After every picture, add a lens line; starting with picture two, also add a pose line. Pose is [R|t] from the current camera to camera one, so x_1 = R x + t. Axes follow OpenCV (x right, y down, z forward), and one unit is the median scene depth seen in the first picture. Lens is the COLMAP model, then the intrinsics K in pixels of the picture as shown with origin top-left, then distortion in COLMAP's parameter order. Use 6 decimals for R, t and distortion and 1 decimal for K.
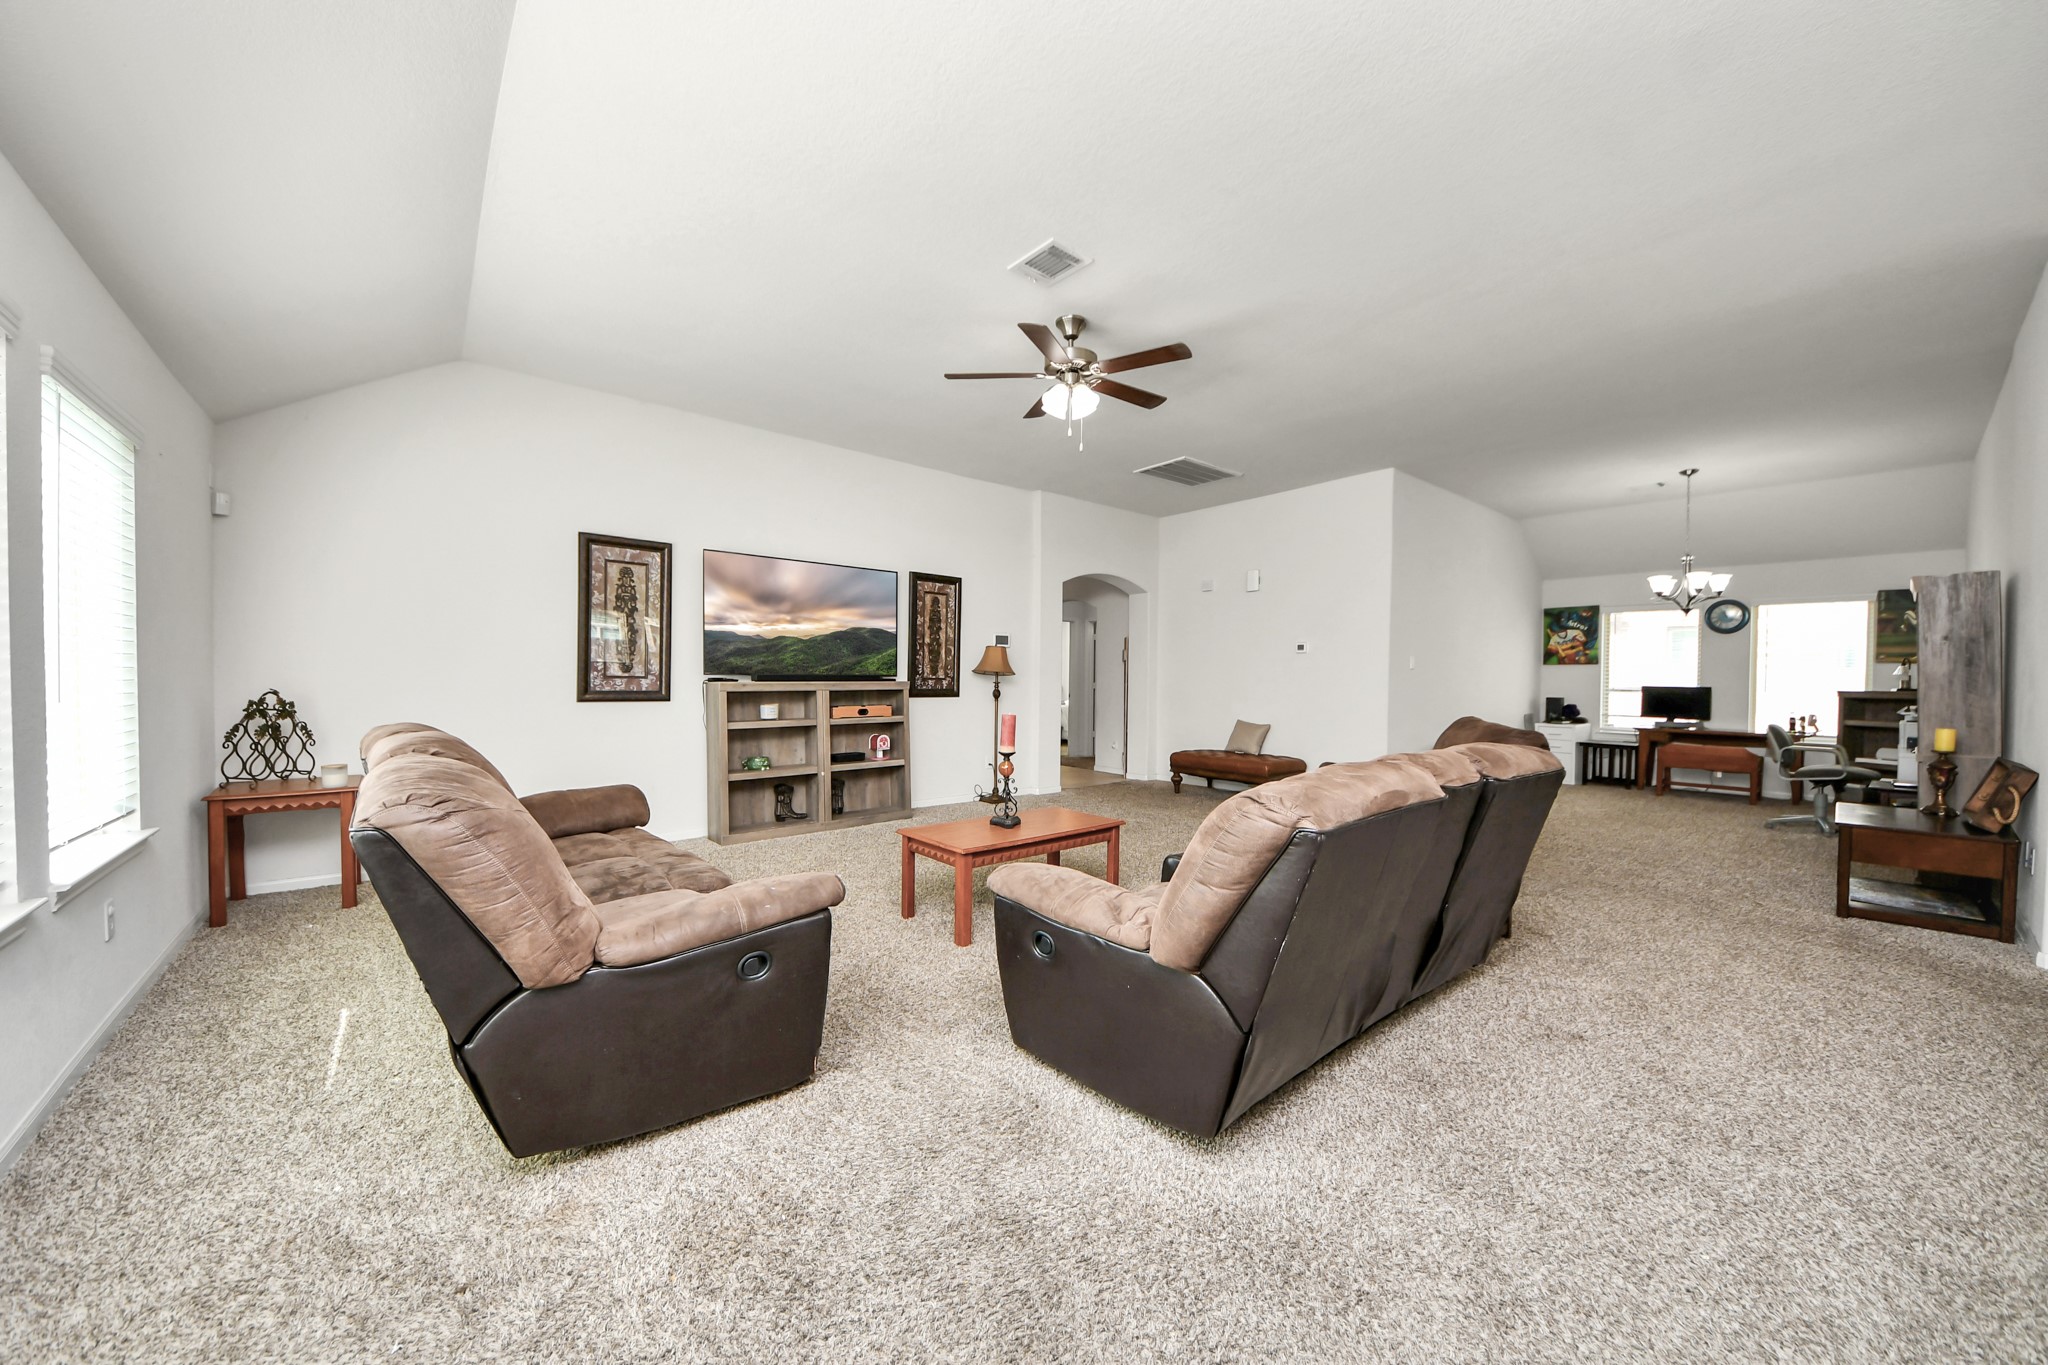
lens RADIAL K [[722.6, 0, 1024.0], [0, 722.6, 682.5], [0, 0, 1]] dist [0.026595, -0.014122]
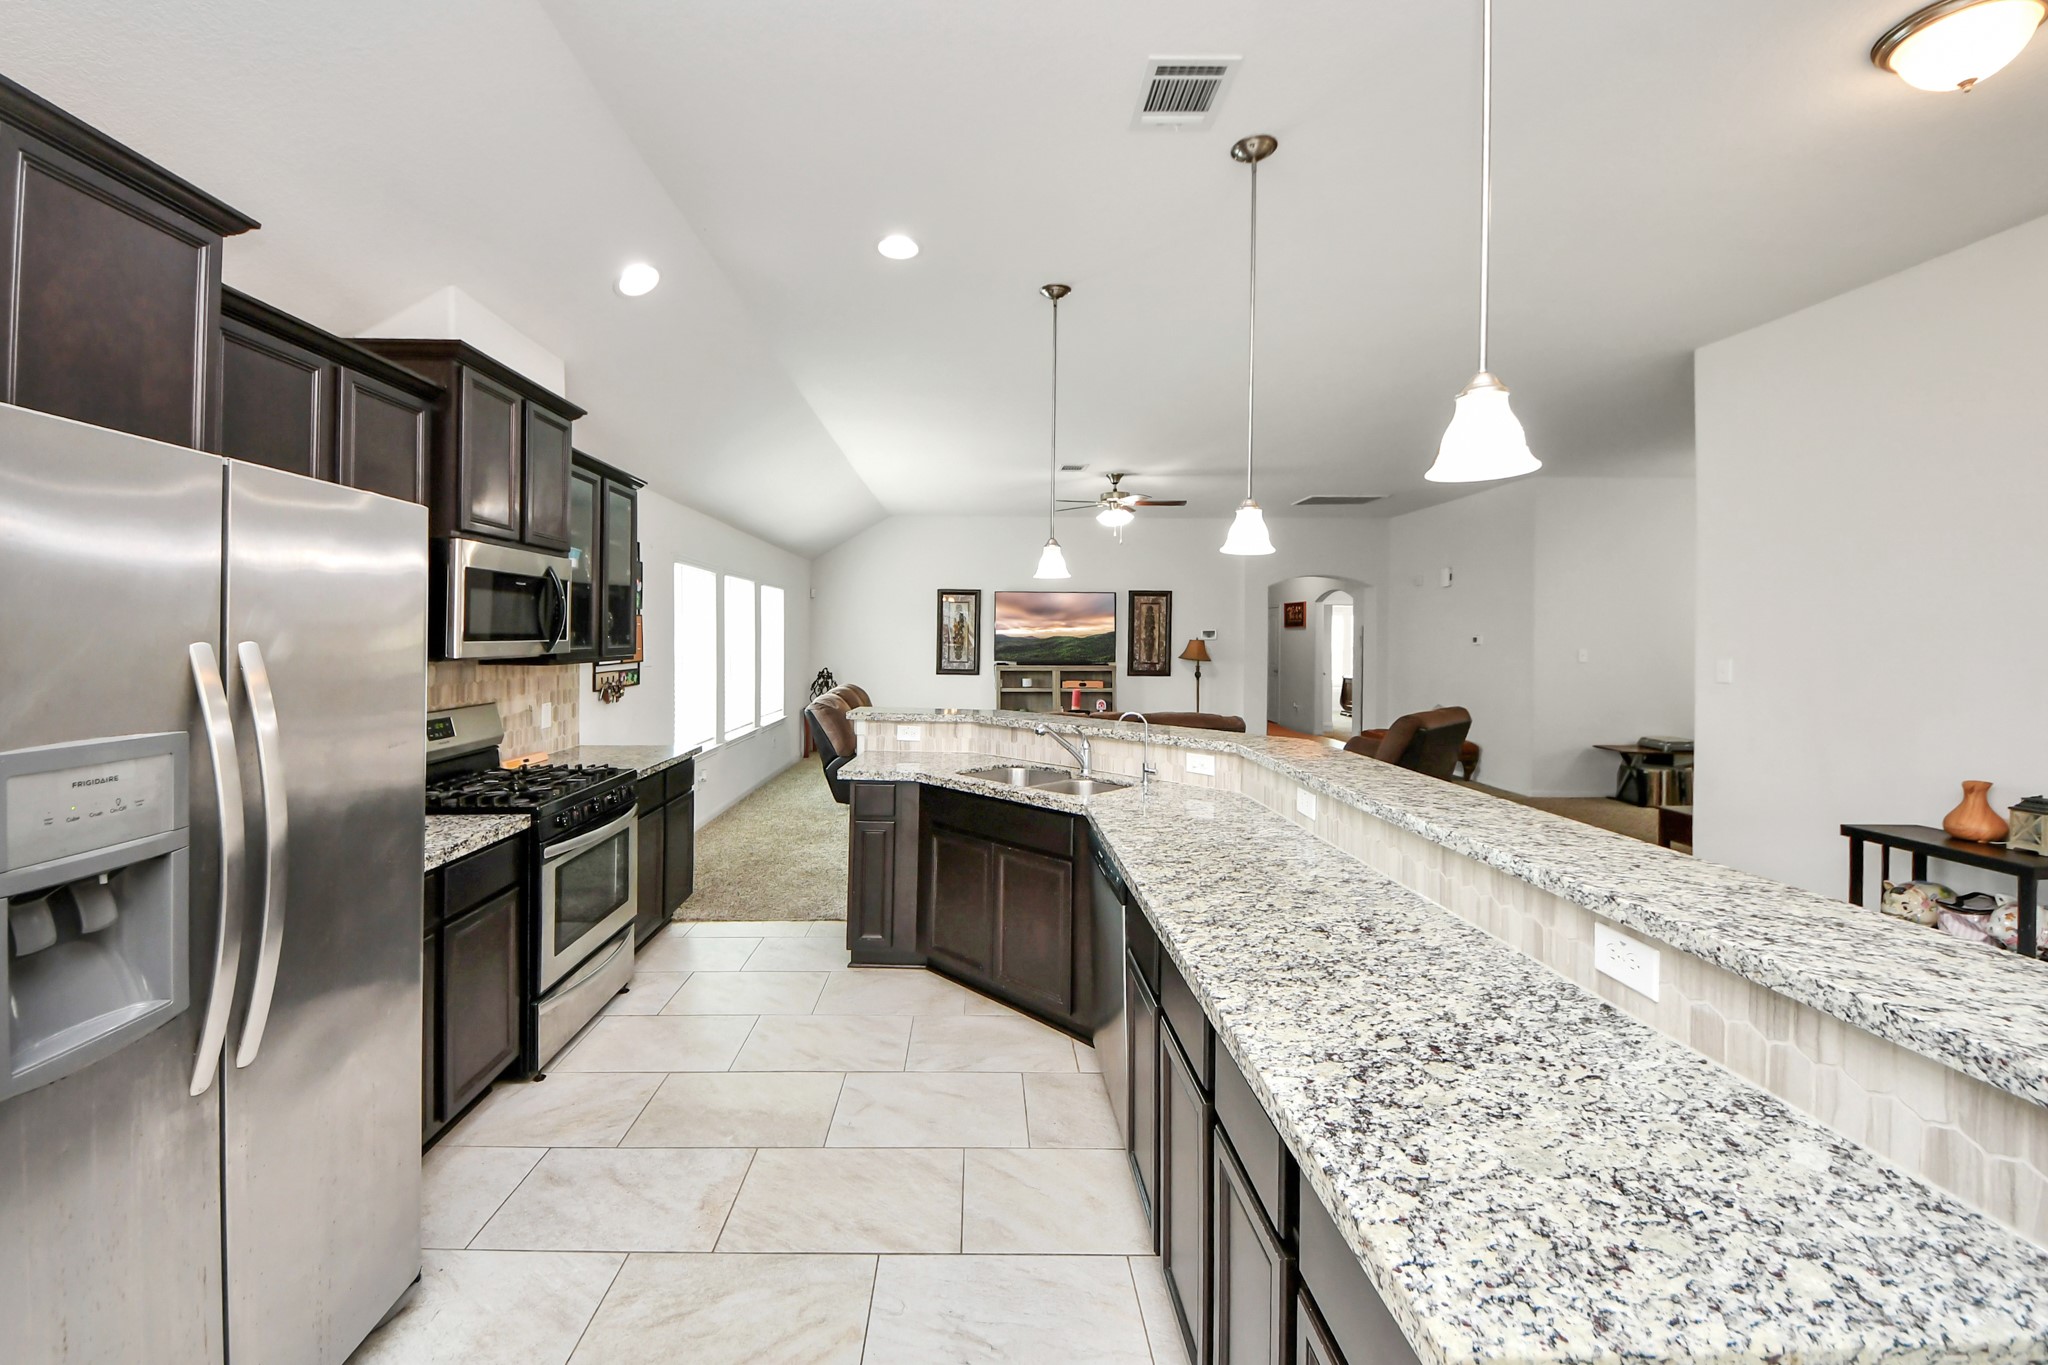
lens RADIAL K [[783.3, 0, 991.0], [0, 783.3, 635.0], [0, 0, 1]] dist [-0.000380, -0.000382]
pose [[0.777266, -0.002502, -0.629167, 0.652507], [-0.005717, 0.999923, -0.011039, -0.044727], [0.629146, 0.012177, 0.777192, -0.436488]]
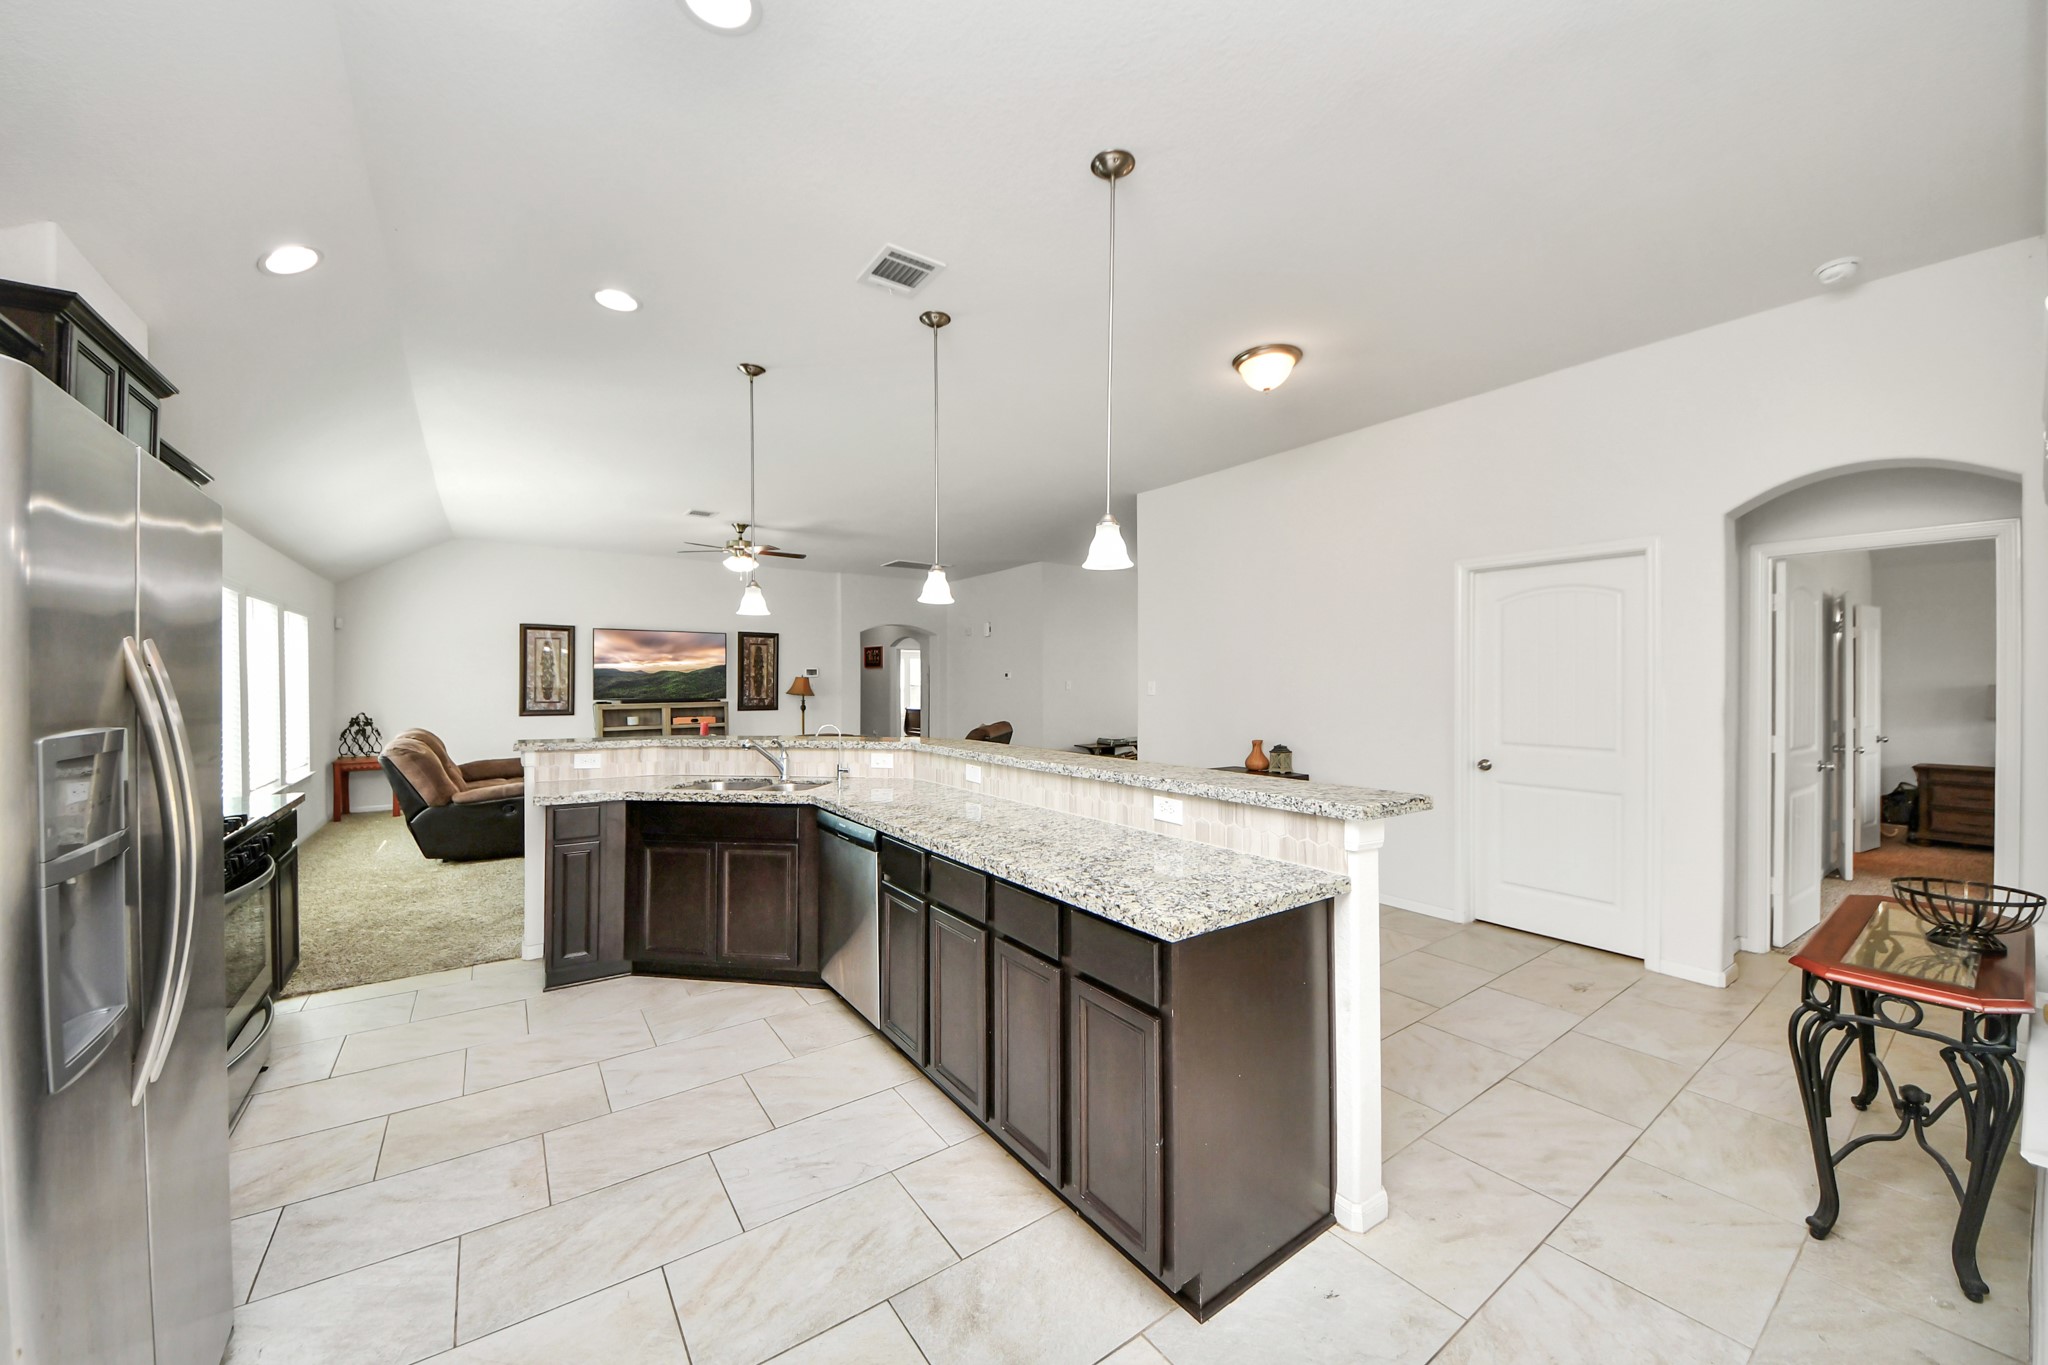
lens RADIAL K [[722.6, 0, 1024.0], [0, 722.6, 682.5], [0, 0, 1]] dist [0.026595, -0.014122]
pose [[0.997382, -0.008475, -0.071817, 0.604420], [0.008201, 0.999958, -0.004108, -0.030908], [0.071849, 0.003508, 0.997409, -0.567701]]
